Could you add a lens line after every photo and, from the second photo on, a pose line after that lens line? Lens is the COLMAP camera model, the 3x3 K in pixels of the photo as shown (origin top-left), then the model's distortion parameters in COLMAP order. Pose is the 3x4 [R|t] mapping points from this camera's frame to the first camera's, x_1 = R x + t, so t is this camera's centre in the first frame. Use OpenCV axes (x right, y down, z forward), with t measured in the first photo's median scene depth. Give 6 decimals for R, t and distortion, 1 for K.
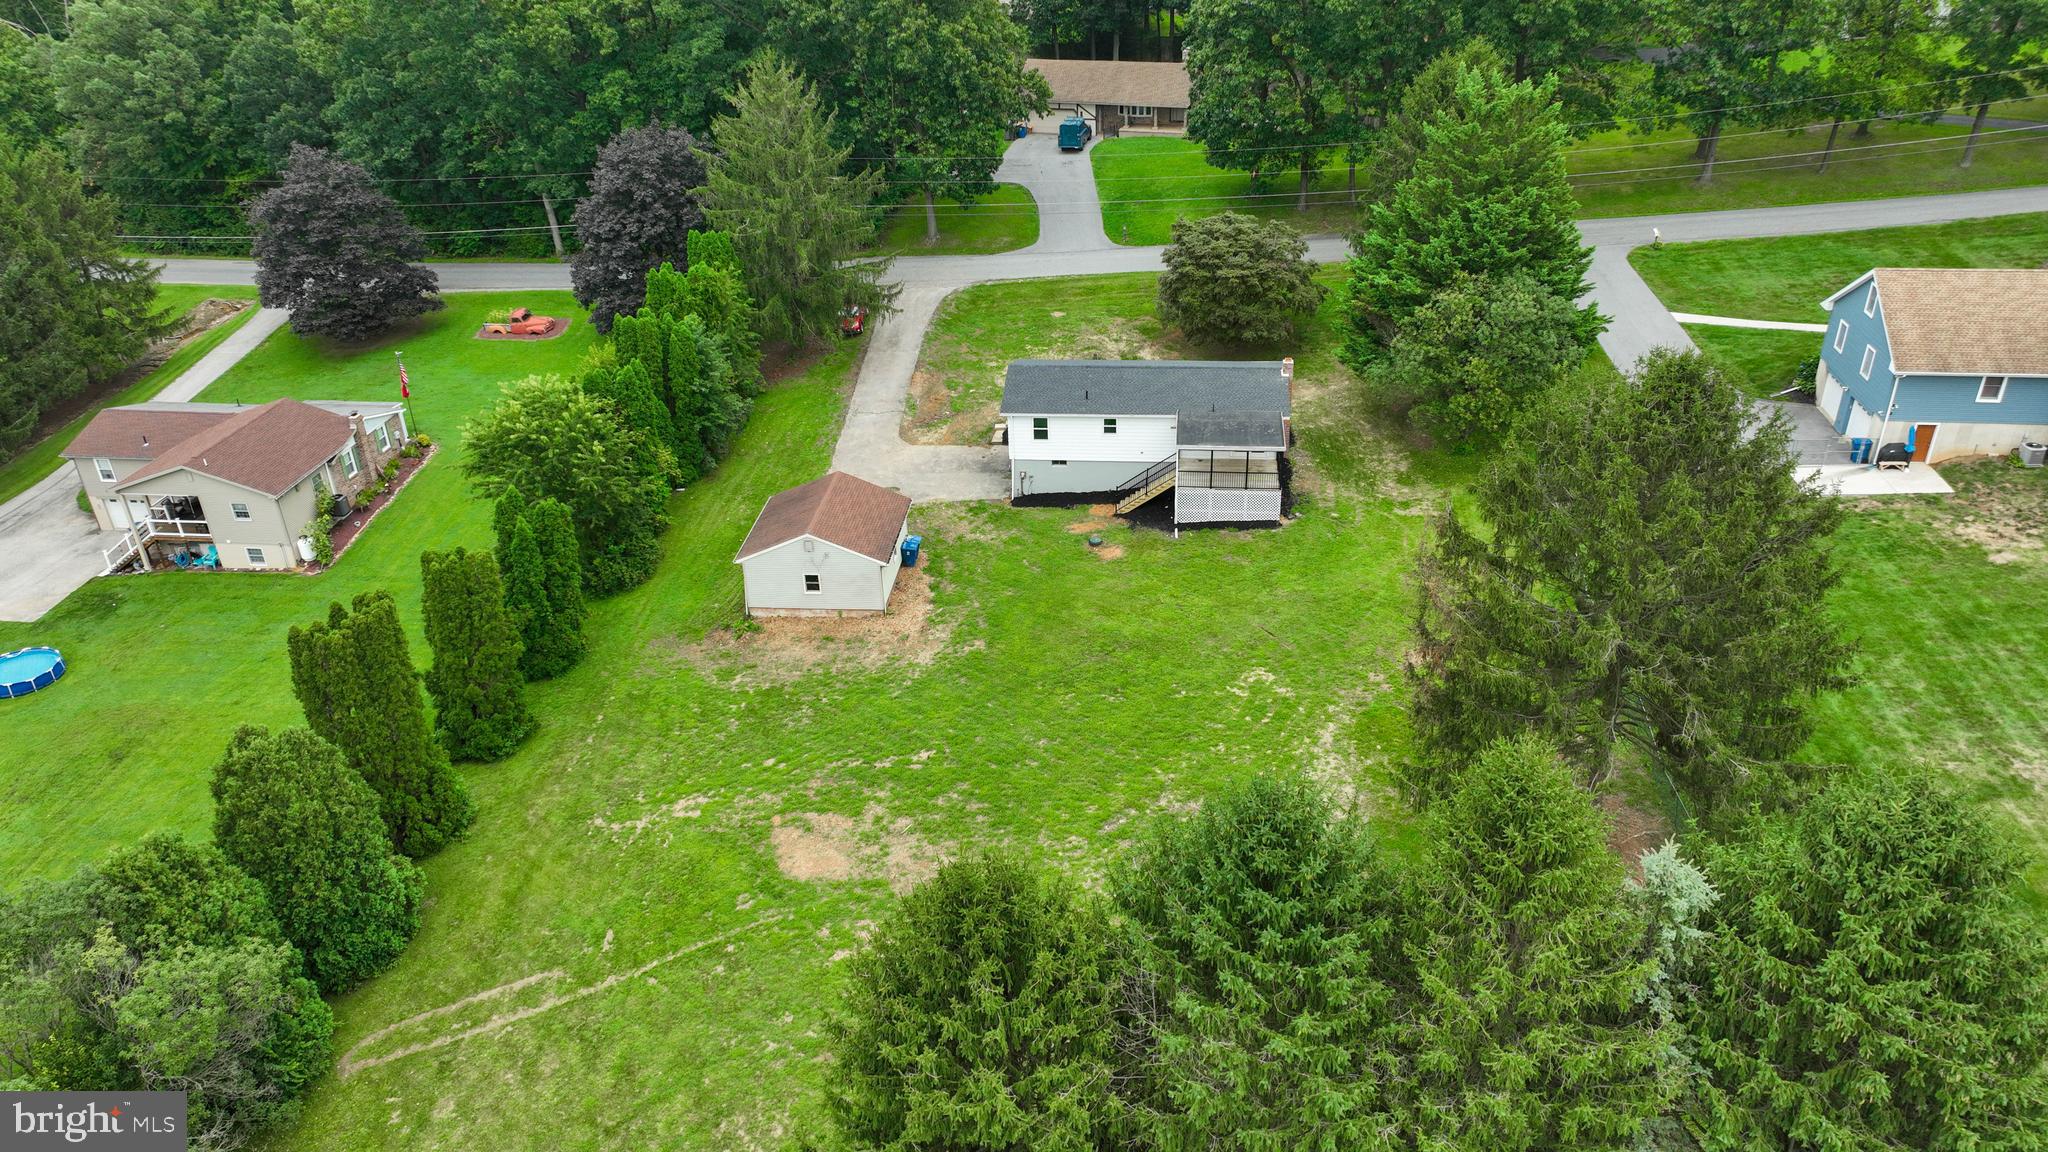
lens RADIAL K [[1438.5, 0, 1028.7], [0, 1438.5, 572.2], [0, 0, 1]] dist [0.004812, 0.009788]
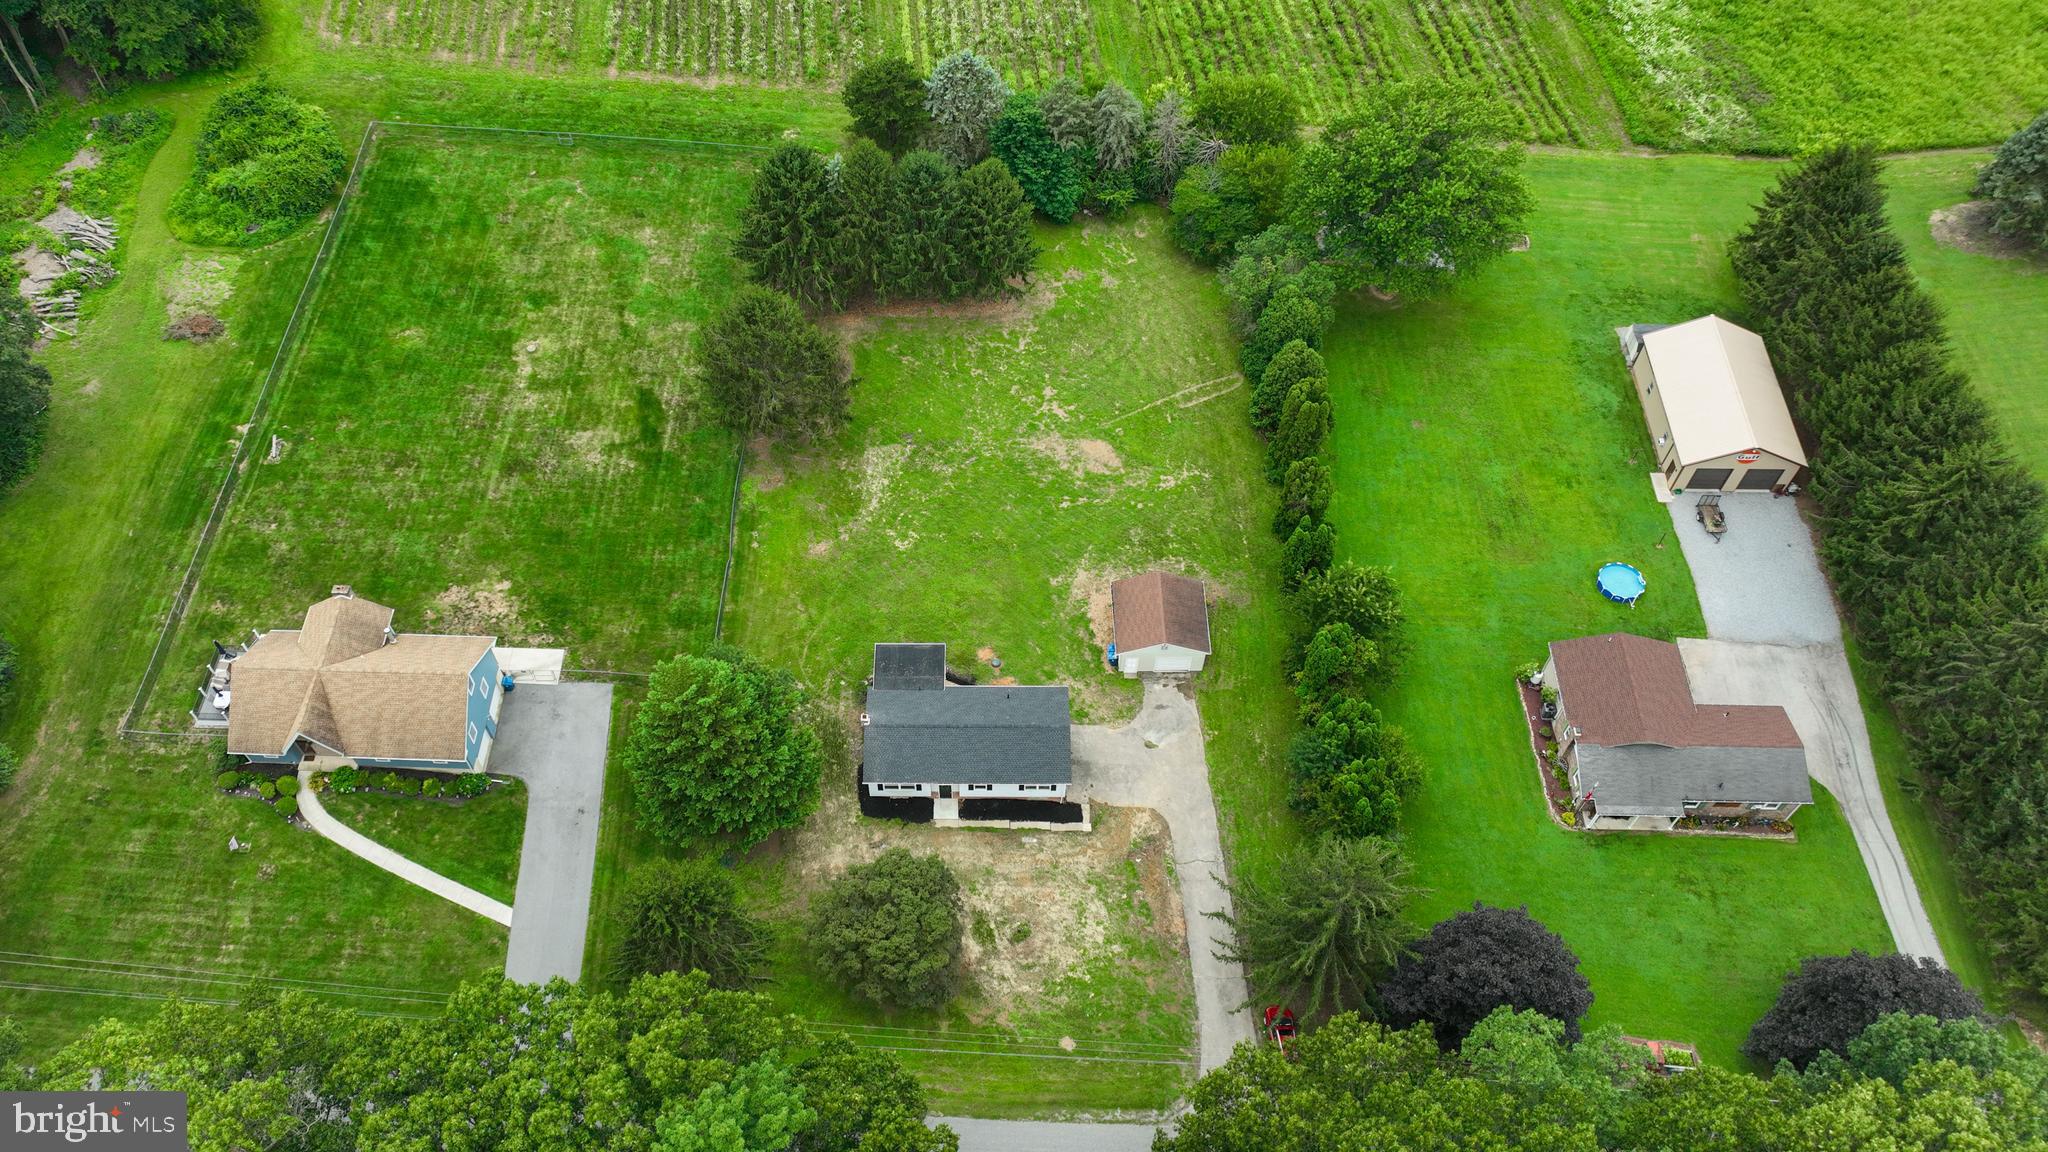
lens RADIAL K [[1566.1, 0, 939.9], [0, 1566.1, 572.6], [0, 0, 1]] dist [0.002030, 0.008510]
pose [[-0.994717, 0.102156, -0.010101, 0.115395], [0.001368, 0.111576, 0.993755, -1.742791], [0.102645, 0.988491, -0.111127, 1.094303]]
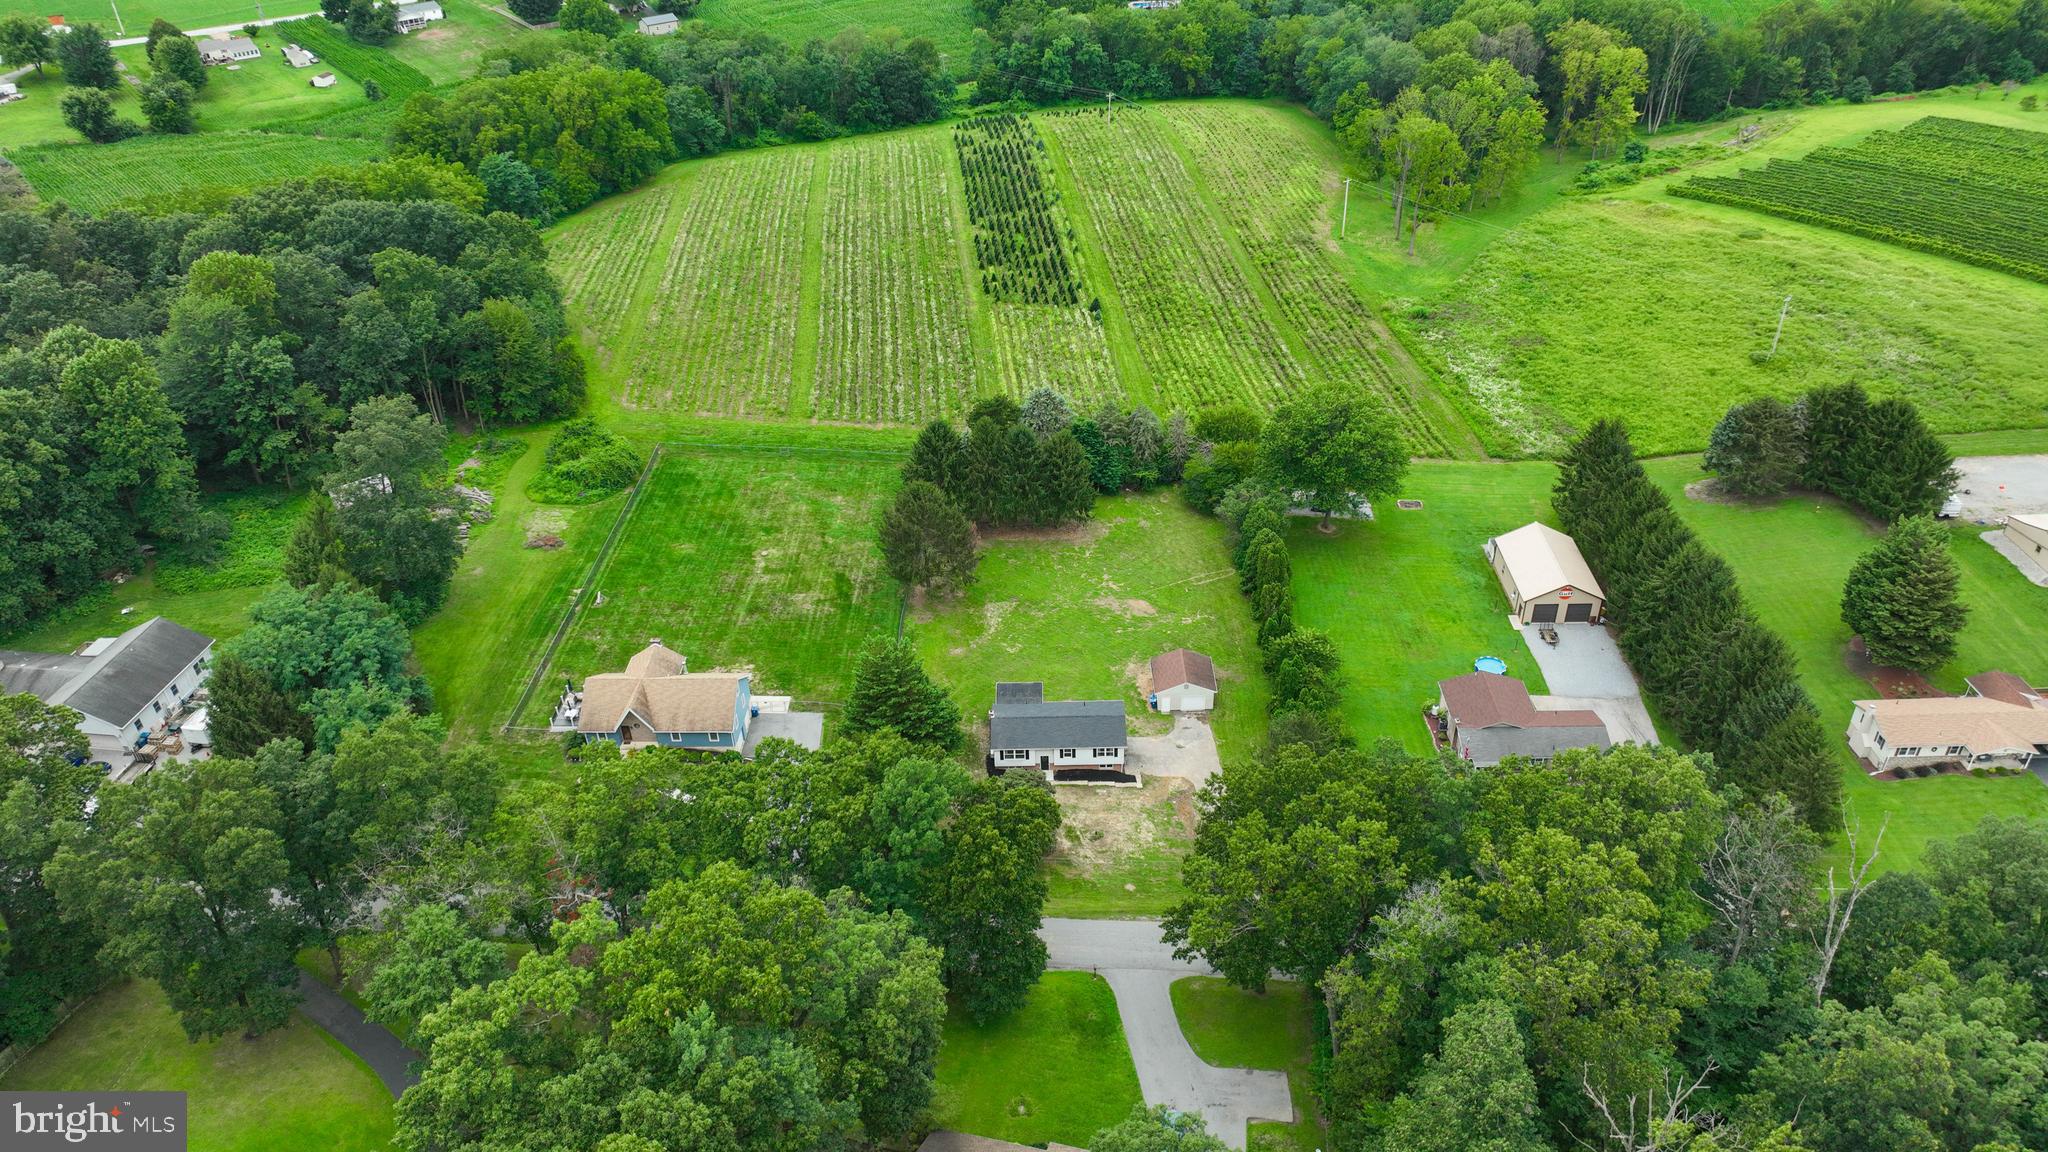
lens RADIAL K [[1438.5, 0, 1028.7], [0, 1438.5, 572.2], [0, 0, 1]] dist [0.004812, 0.009788]
pose [[-0.992828, 0.105720, -0.055827, 0.233927], [-0.000281, 0.464888, 0.885369, -2.232000], [0.119554, 0.879035, -0.461524, 1.901698]]
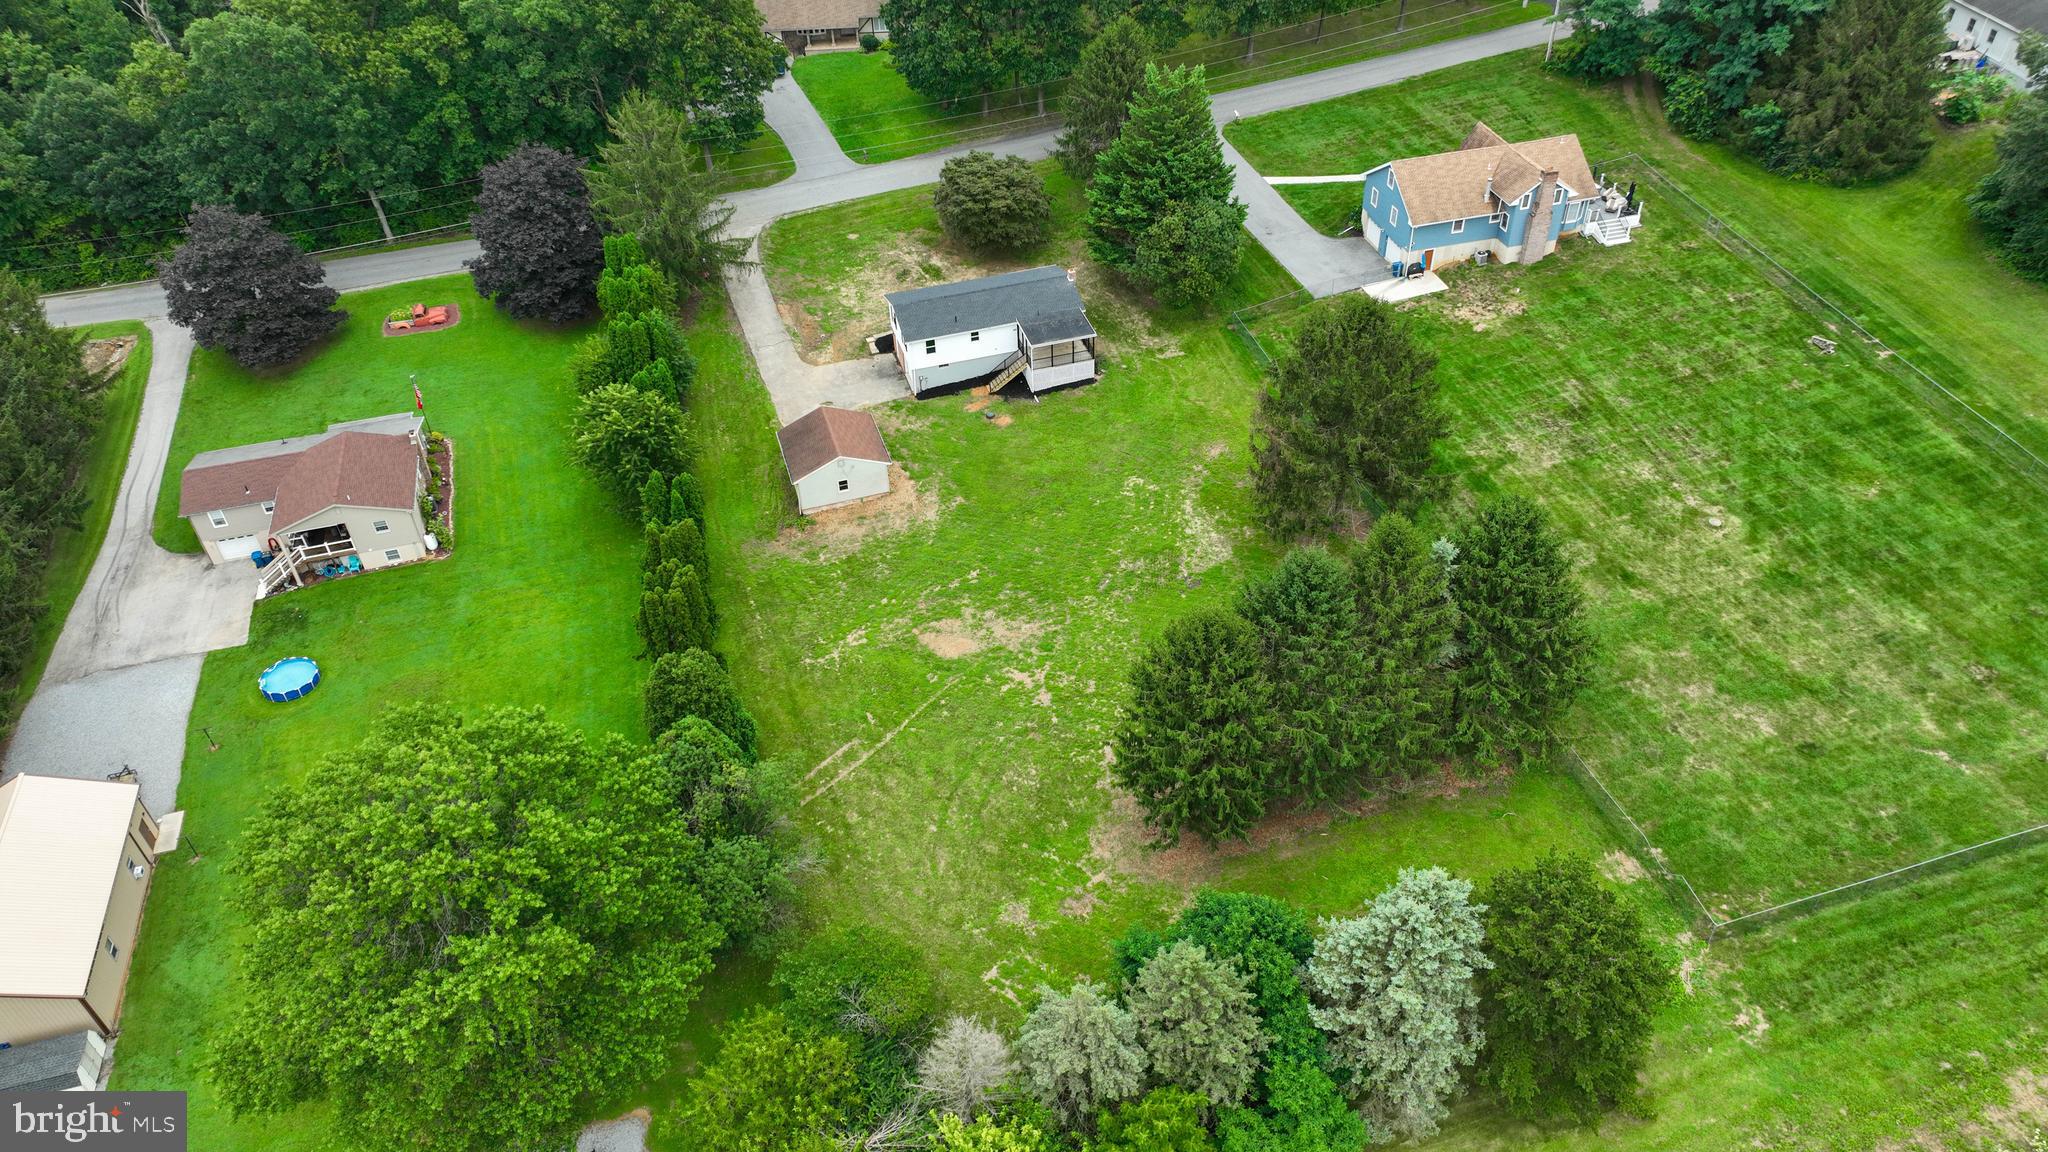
lens RADIAL K [[1438.5, 0, 1028.7], [0, 1438.5, 572.2], [0, 0, 1]] dist [0.004812, 0.009788]
pose [[0.921281, -0.249150, 0.298605, -0.427638], [0.189900, 0.958272, 0.213667, -0.185336], [-0.339380, -0.140142, 0.930151, -0.495678]]
